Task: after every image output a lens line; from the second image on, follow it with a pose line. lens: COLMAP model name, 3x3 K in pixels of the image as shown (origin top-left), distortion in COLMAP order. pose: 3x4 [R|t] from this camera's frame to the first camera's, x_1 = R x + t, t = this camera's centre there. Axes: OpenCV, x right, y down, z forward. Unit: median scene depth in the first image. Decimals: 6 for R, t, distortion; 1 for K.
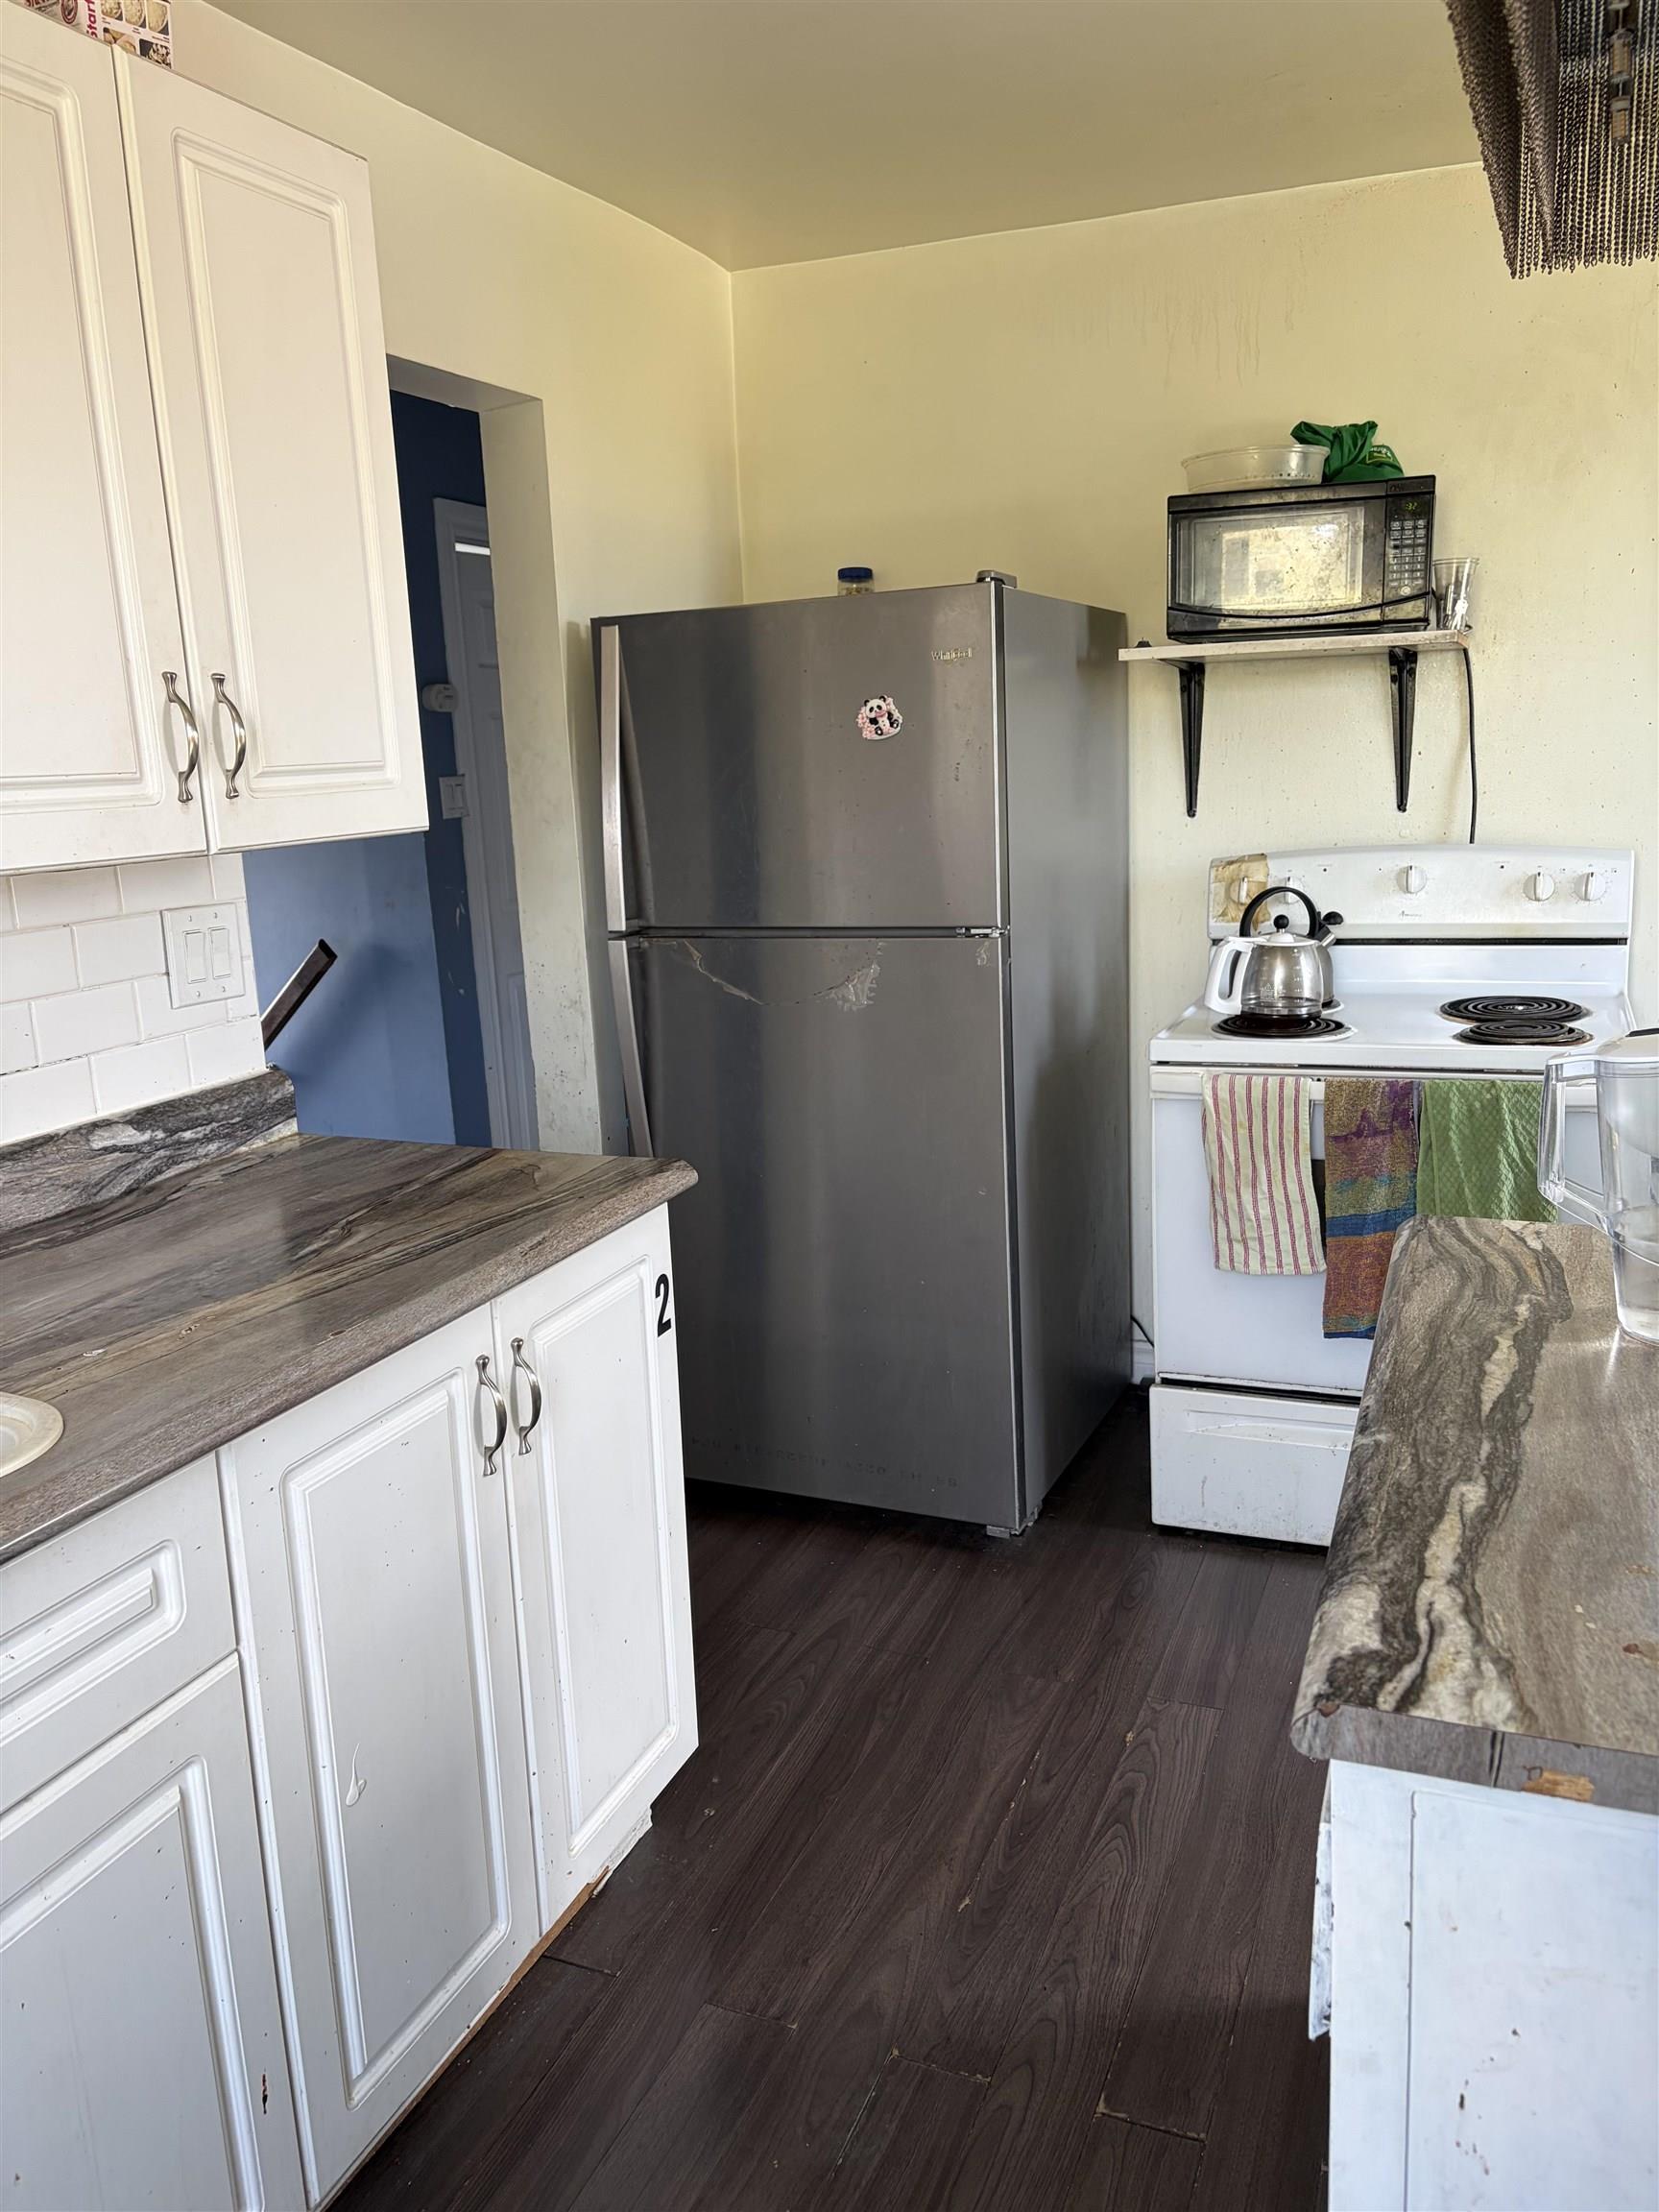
lens RADIAL K [[1707.4, 0, 829.5], [0, 1707.4, 1106.0], [0, 0, 1]] dist [0.056558, -0.131864]
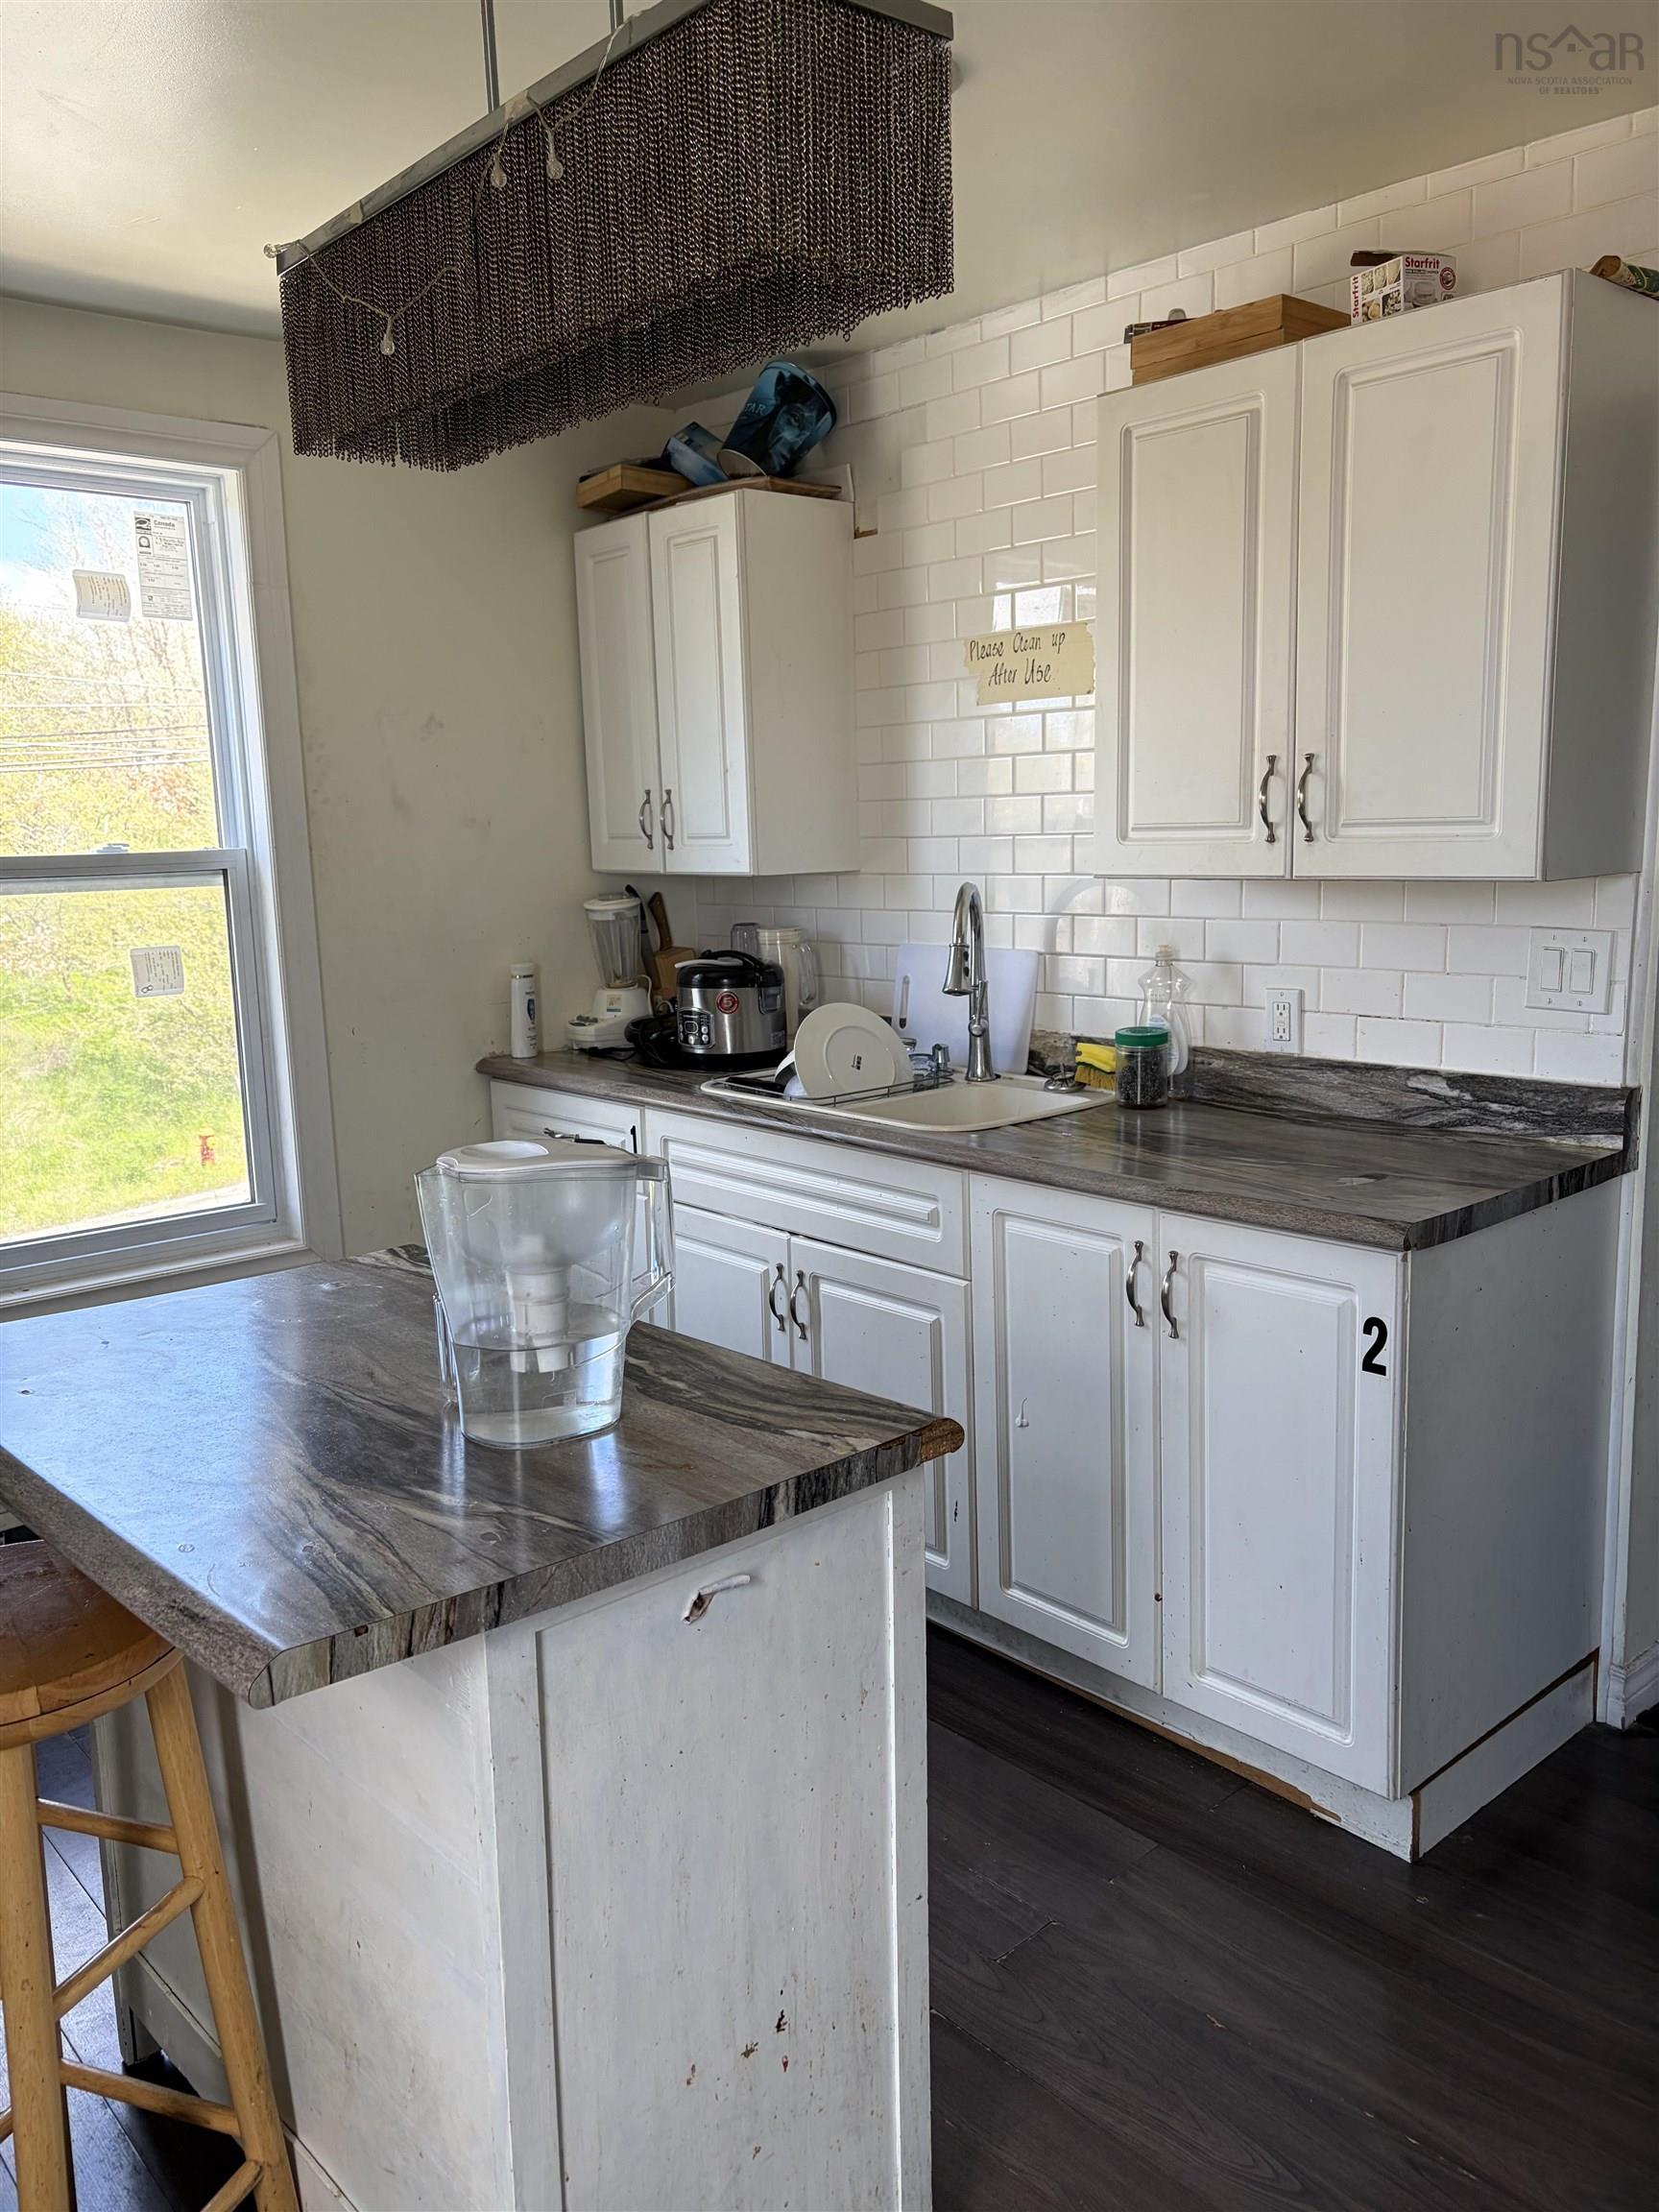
lens RADIAL K [[1707.4, 0, 829.5], [0, 1707.4, 1106.0], [0, 0, 1]] dist [0.056558, -0.131864]
pose [[-0.447616, 0.200213, -0.871524, 0.985176], [-0.145820, 0.945225, 0.292037, -0.294517], [0.882256, 0.257806, -0.393903, 1.135945]]
